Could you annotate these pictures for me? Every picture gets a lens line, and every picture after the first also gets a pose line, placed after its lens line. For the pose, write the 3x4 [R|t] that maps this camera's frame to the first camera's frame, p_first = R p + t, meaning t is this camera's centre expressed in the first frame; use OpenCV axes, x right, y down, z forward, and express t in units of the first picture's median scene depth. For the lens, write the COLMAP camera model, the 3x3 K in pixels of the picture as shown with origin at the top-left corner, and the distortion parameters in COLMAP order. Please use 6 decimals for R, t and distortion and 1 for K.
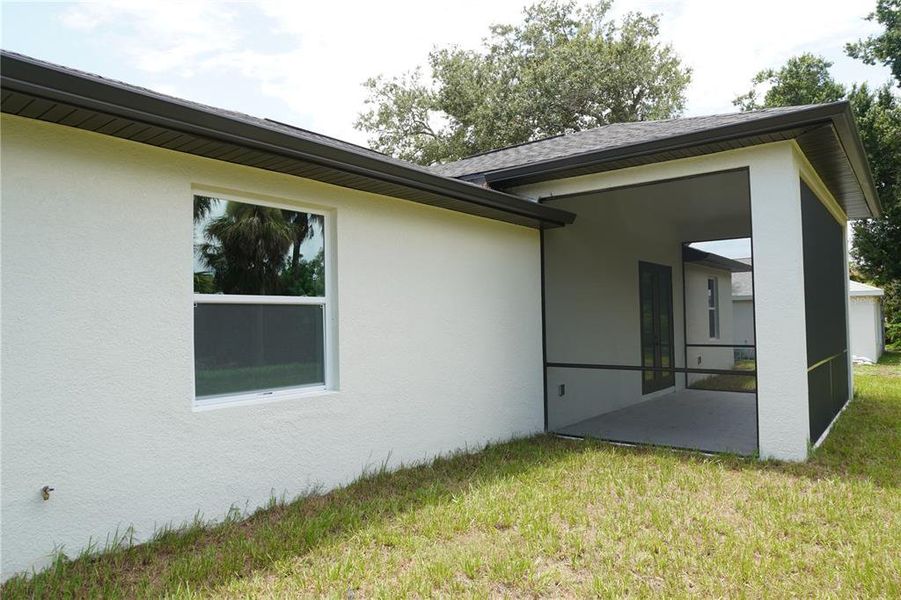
lens RADIAL K [[590.0, 0, 469.0], [0, 590.0, 301.1], [0, 0, 1]] dist [-0.005623, -0.000134]
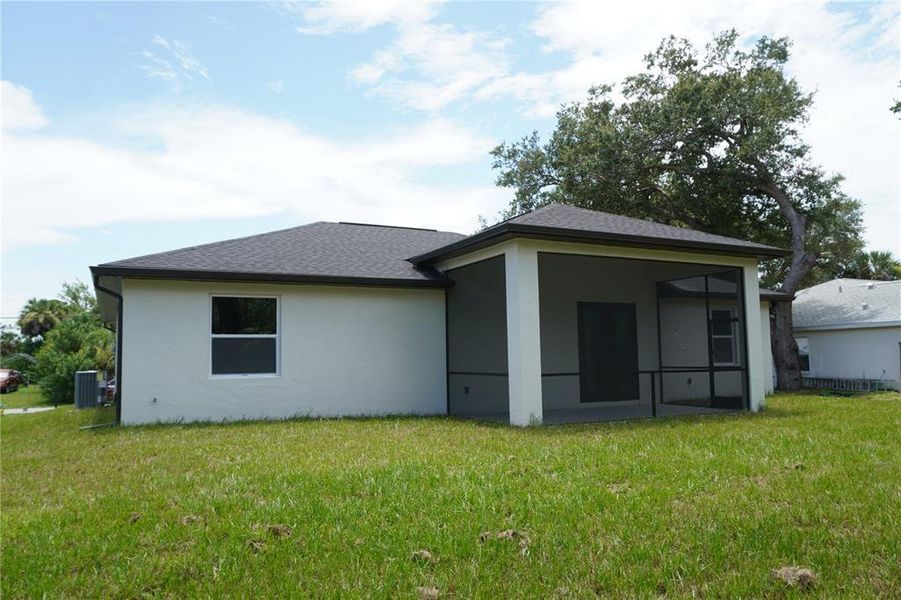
lens RADIAL K [[618.3, 0, 453.7], [0, 618.3, 299.2], [0, 0, 1]] dist [-0.004489, -0.000725]
pose [[0.916425, -0.041533, -0.398045, 1.023903], [0.018315, 0.997911, -0.061958, 0.013497], [0.399786, 0.049489, 0.915271, -0.690473]]
